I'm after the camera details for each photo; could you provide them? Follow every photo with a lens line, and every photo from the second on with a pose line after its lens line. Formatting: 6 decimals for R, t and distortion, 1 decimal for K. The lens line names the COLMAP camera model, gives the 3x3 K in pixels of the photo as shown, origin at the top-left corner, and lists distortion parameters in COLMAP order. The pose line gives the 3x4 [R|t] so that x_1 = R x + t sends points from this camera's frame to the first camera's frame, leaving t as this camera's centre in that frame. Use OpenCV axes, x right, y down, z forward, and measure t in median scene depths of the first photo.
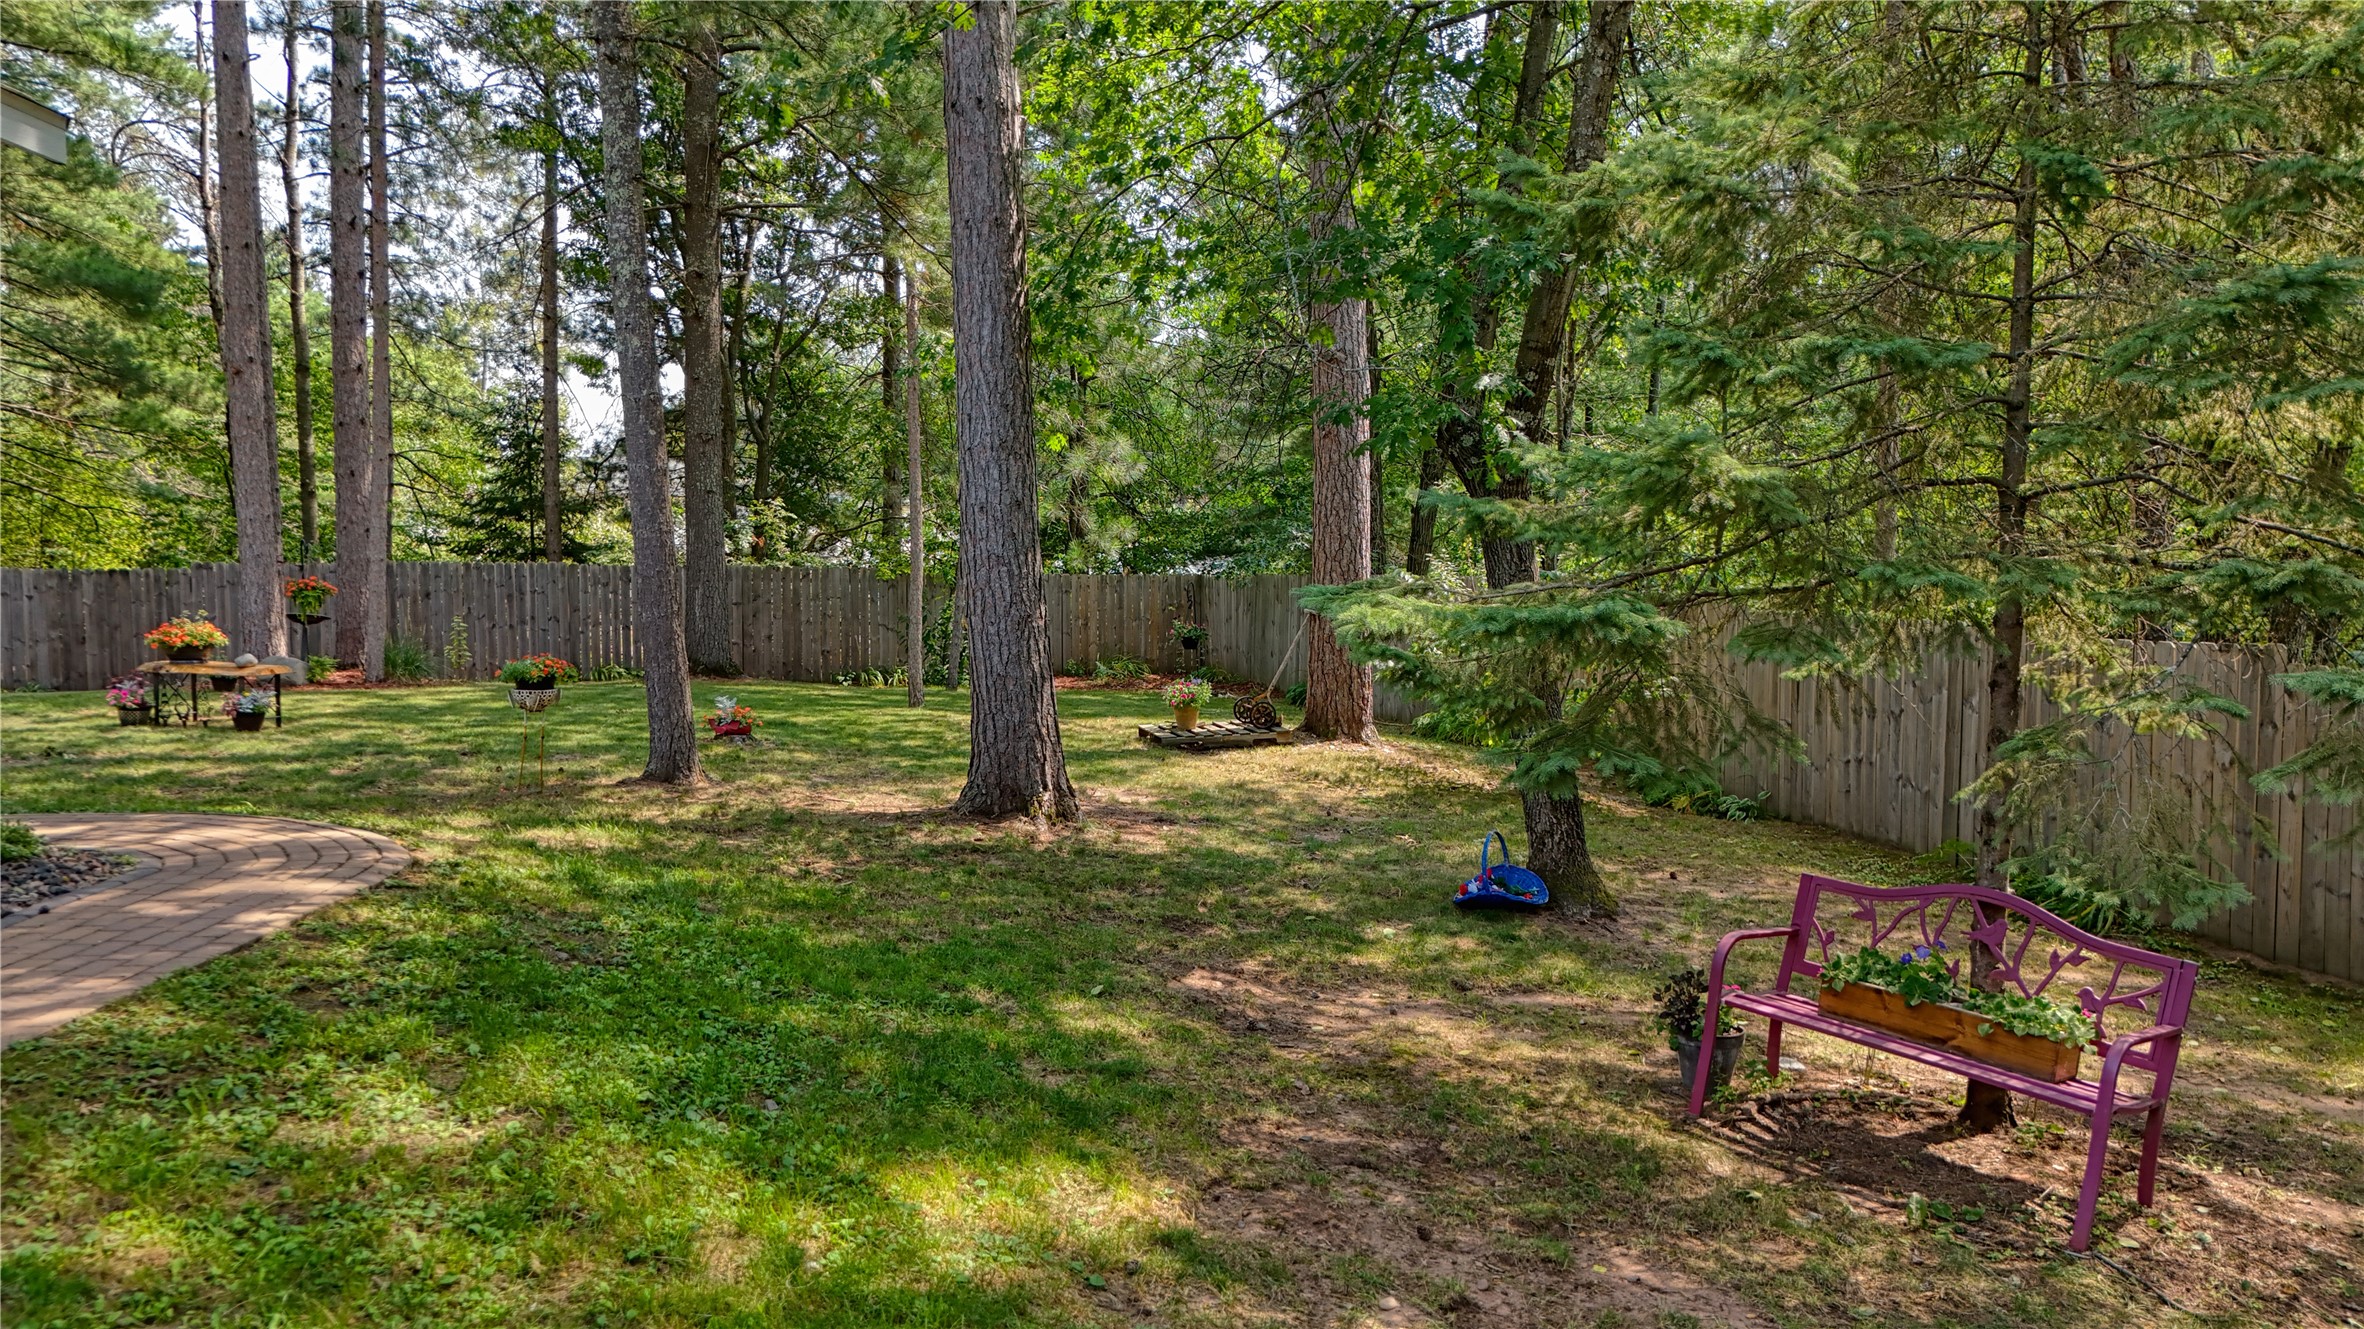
lens RADIAL K [[1739.7, 0, 1181.3], [0, 1739.7, 664.6], [0, 0, 1]] dist [0.076579, -0.079701]
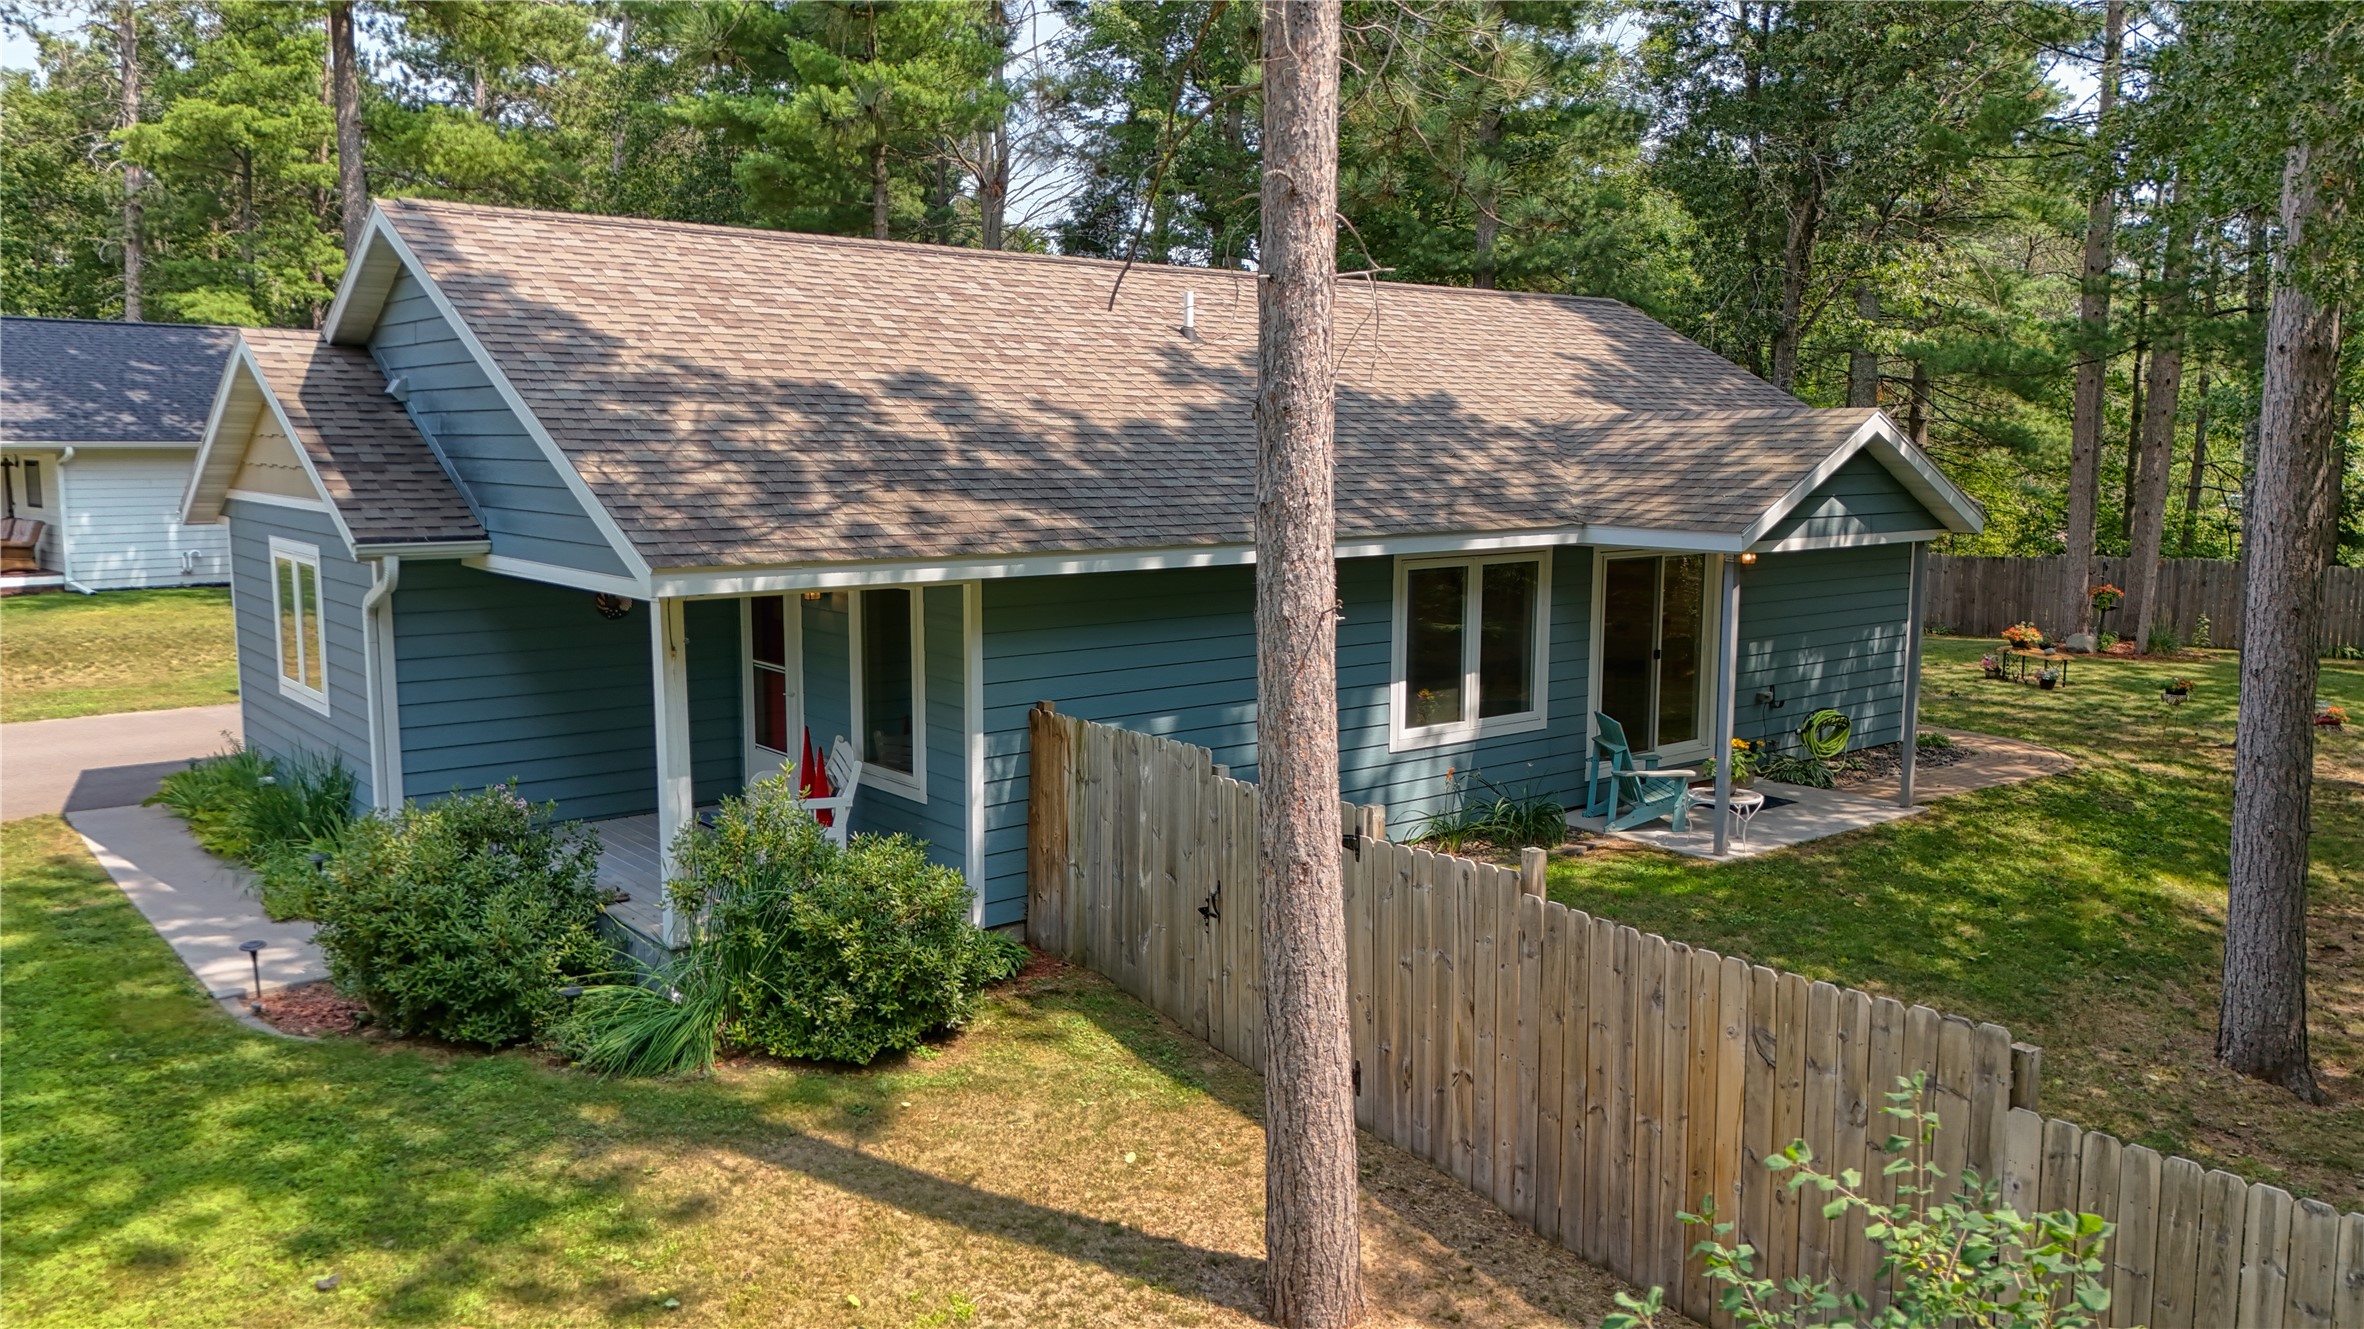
lens RADIAL K [[1739.7, 0, 1182.0], [0, 1739.7, 663.7], [0, 0, 1]] dist [0.076579, -0.079701]
pose [[0.557397, 0.096898, -0.824572, 0.535677], [-0.044214, 0.995221, 0.087063, -0.117561], [0.829068, -0.012071, 0.559017, -0.866858]]
